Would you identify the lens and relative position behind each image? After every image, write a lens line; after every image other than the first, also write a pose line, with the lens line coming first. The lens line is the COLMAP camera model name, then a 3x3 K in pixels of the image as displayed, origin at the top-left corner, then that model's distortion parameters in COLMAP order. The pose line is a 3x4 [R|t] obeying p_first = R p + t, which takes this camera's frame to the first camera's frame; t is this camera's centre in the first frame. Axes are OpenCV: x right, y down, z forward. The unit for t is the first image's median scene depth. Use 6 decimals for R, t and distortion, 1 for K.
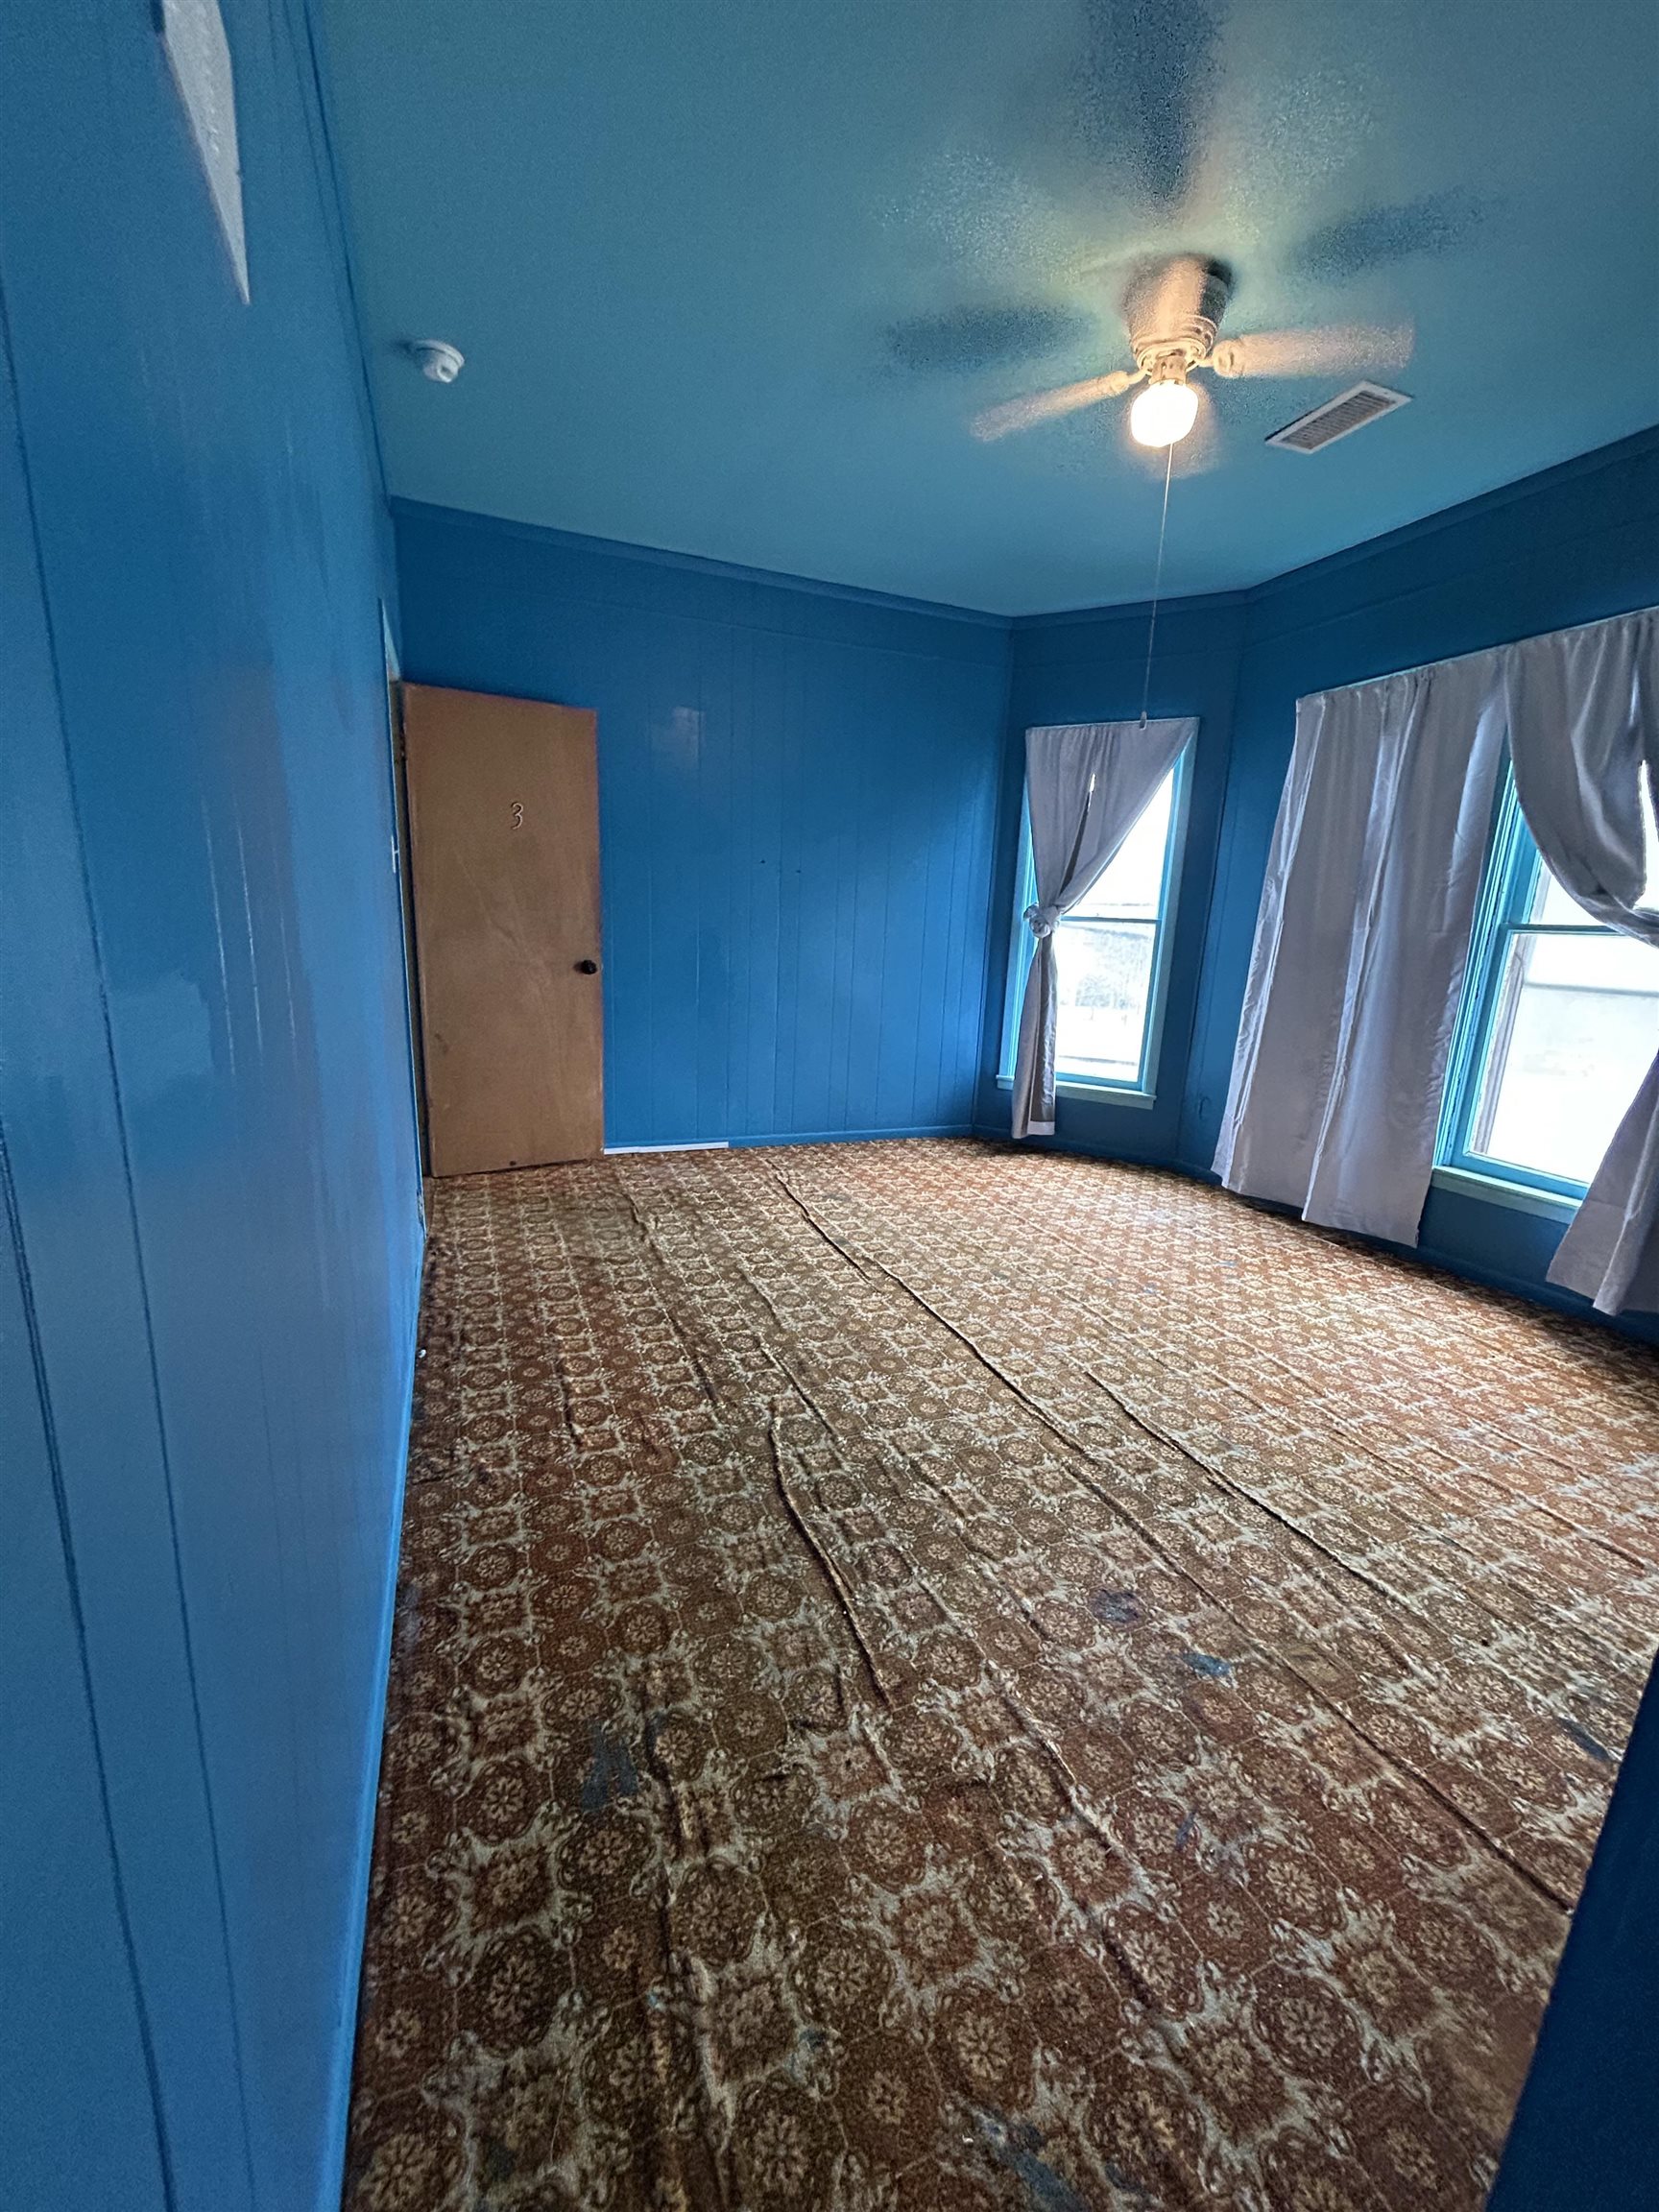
lens RADIAL K [[888.1, 0, 826.1], [0, 888.1, 1107.6], [0, 0, 1]] dist [-0.002284, 0.001243]
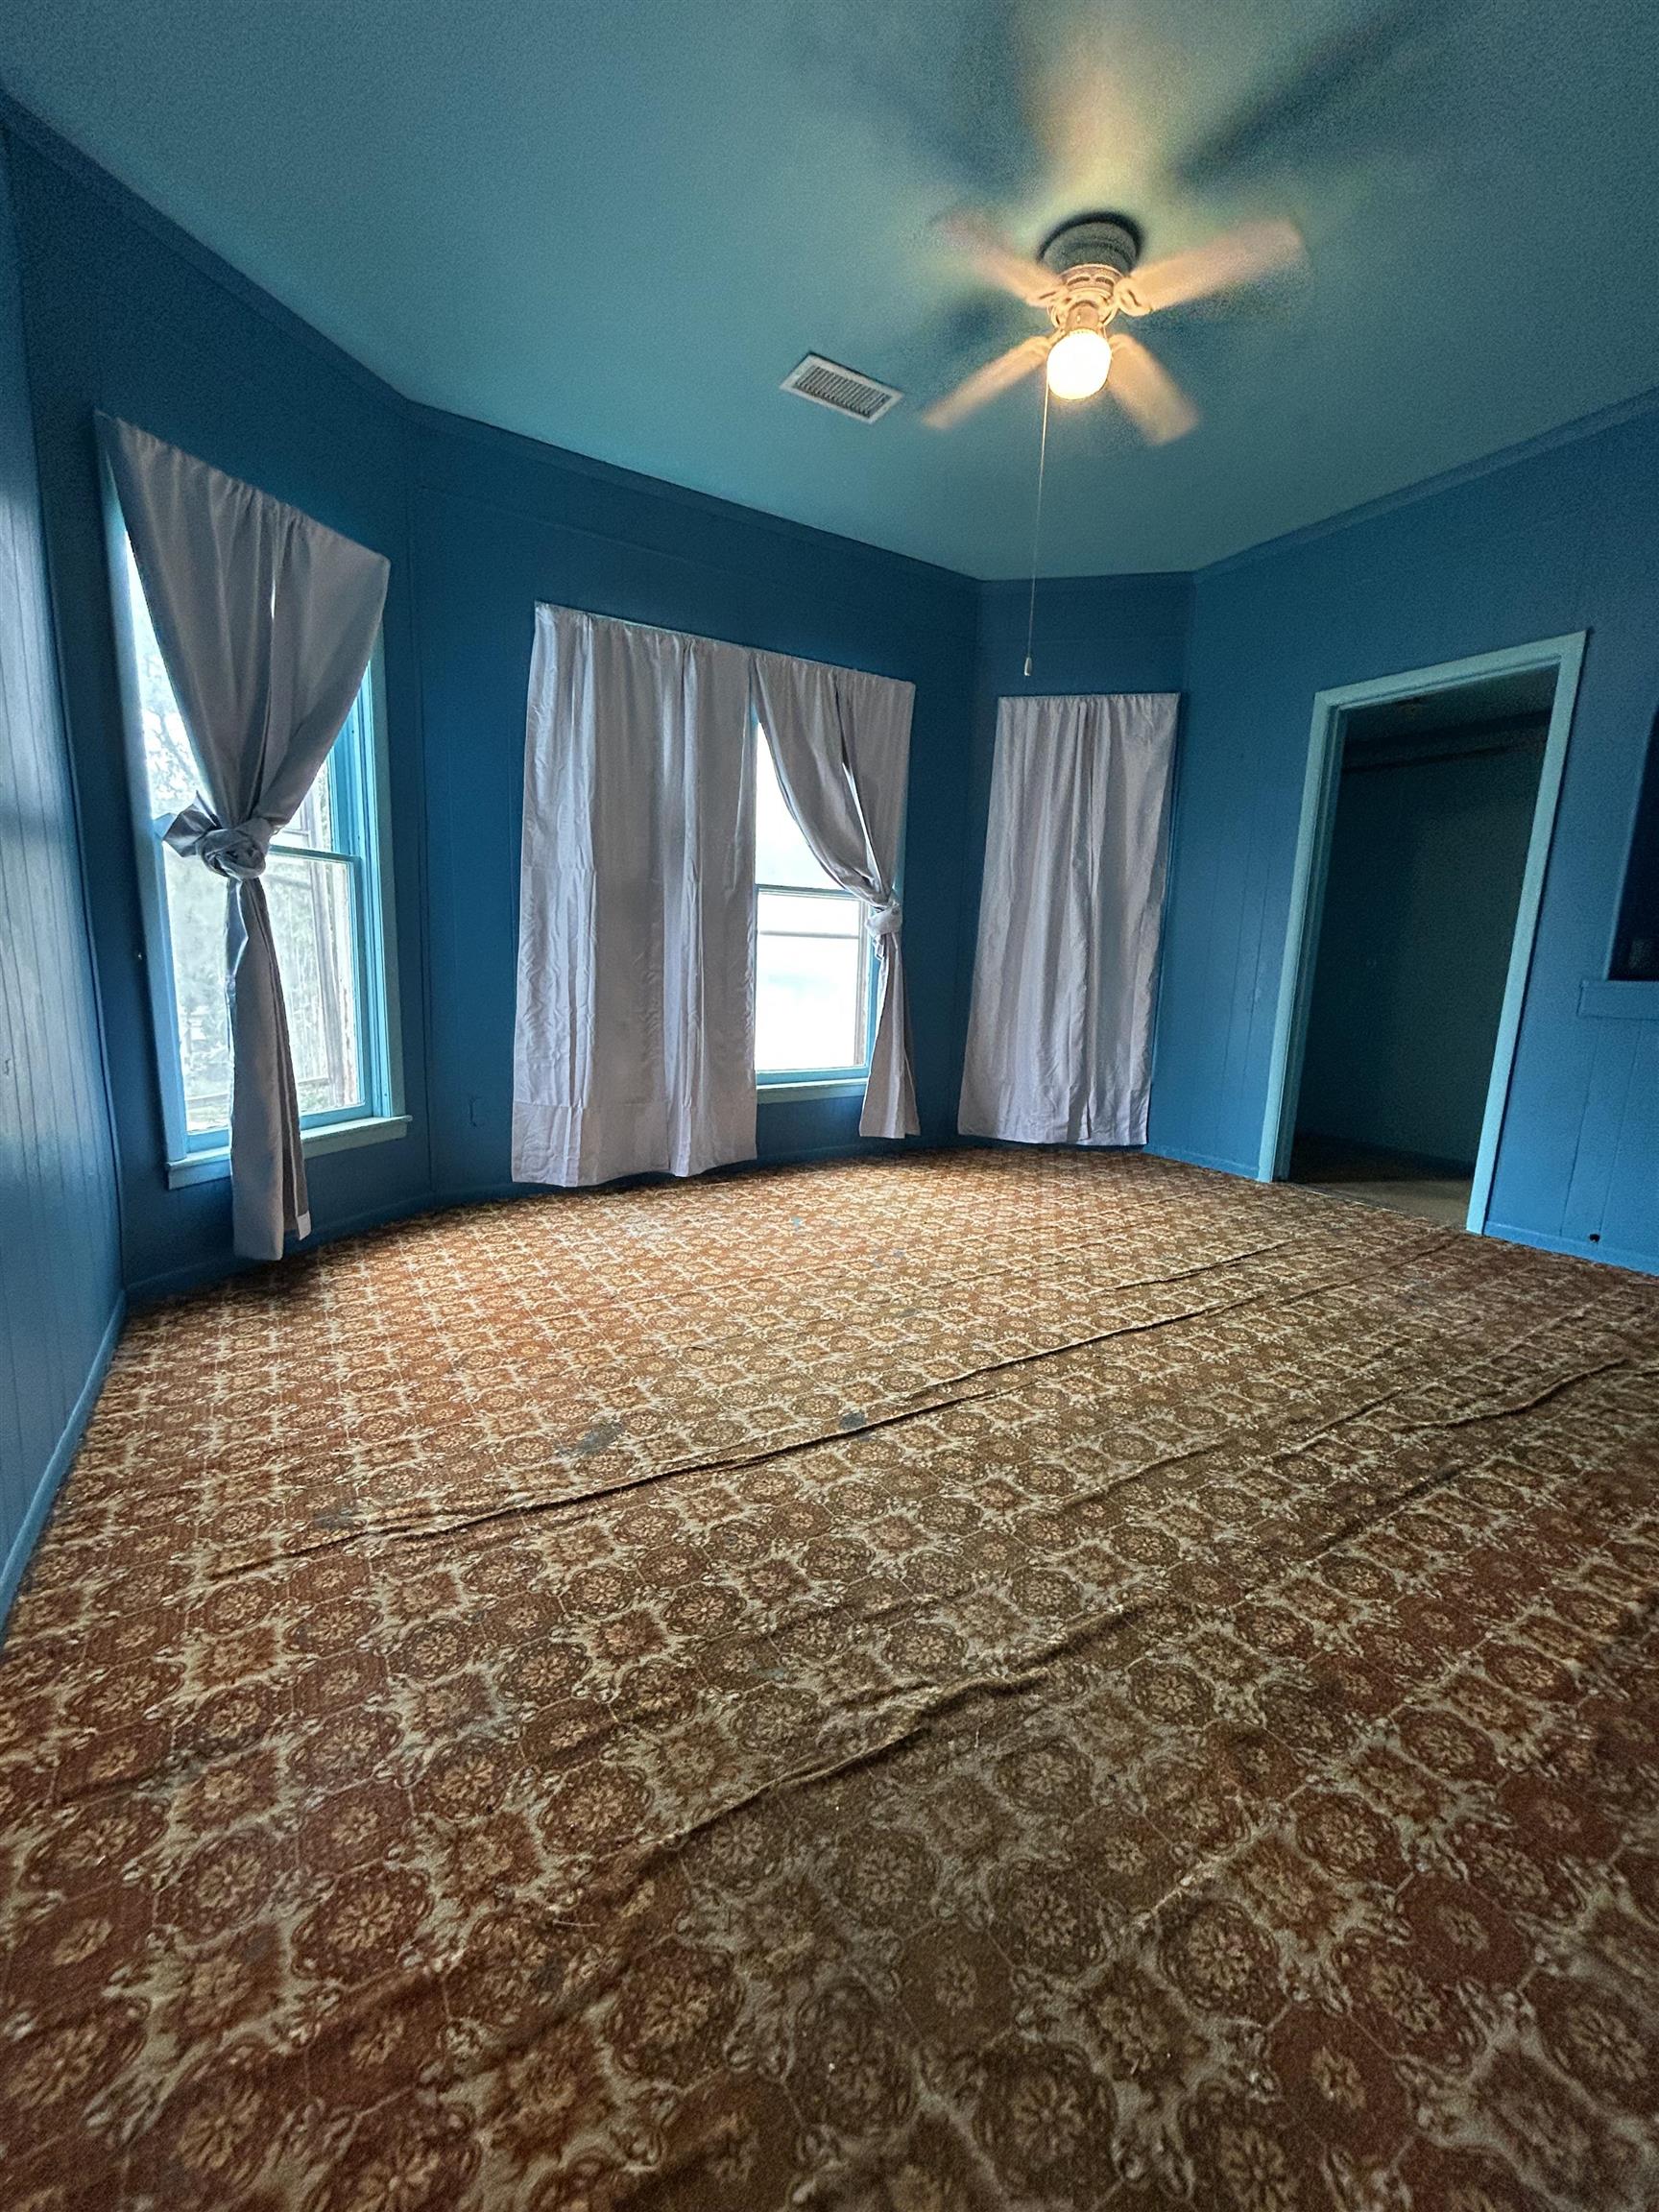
lens RADIAL K [[888.1, 0, 824.0], [0, 888.1, 1115.3], [0, 0, 1]] dist [-0.002284, 0.001243]
pose [[-0.167833, -0.222041, 0.960484, -0.512935], [0.172605, 0.952635, 0.250387, -0.191711], [-0.970587, 0.207808, -0.121558, 1.120008]]
